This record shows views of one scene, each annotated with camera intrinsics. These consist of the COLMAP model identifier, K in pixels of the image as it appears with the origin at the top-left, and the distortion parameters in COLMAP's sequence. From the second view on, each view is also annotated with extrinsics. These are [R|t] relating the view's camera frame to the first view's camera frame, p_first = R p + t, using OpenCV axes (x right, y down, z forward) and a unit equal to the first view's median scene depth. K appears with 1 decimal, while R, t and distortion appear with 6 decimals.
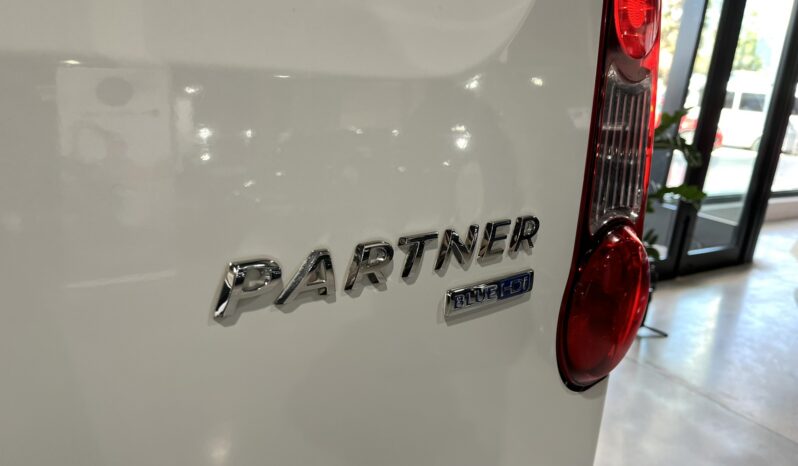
lens RADIAL K [[610.2, 0, 400.1], [0, 610.2, 221.0], [0, 0, 1]] dist [0.078319, -0.145714]
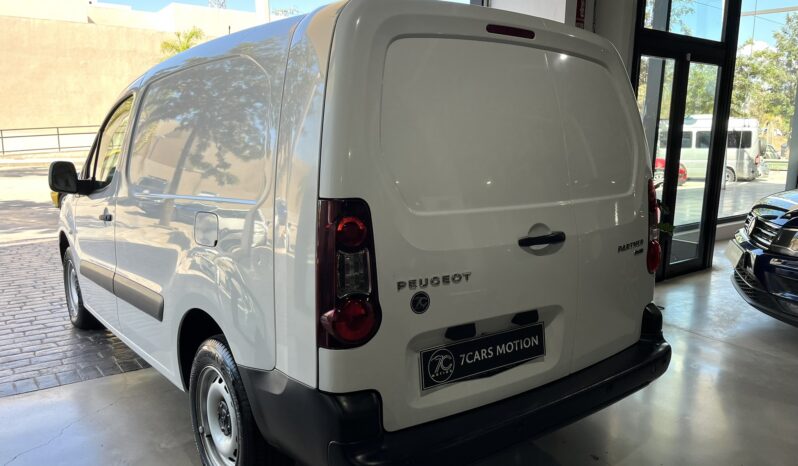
lens RADIAL K [[610.2, 0, 400.1], [0, 610.2, 221.0], [0, 0, 1]] dist [0.078319, -0.145714]
pose [[0.994734, -0.095431, 0.037370, -0.251266], [0.098354, 0.991399, -0.086338, 0.010794], [-0.028809, 0.089559, 0.995565, -0.529107]]
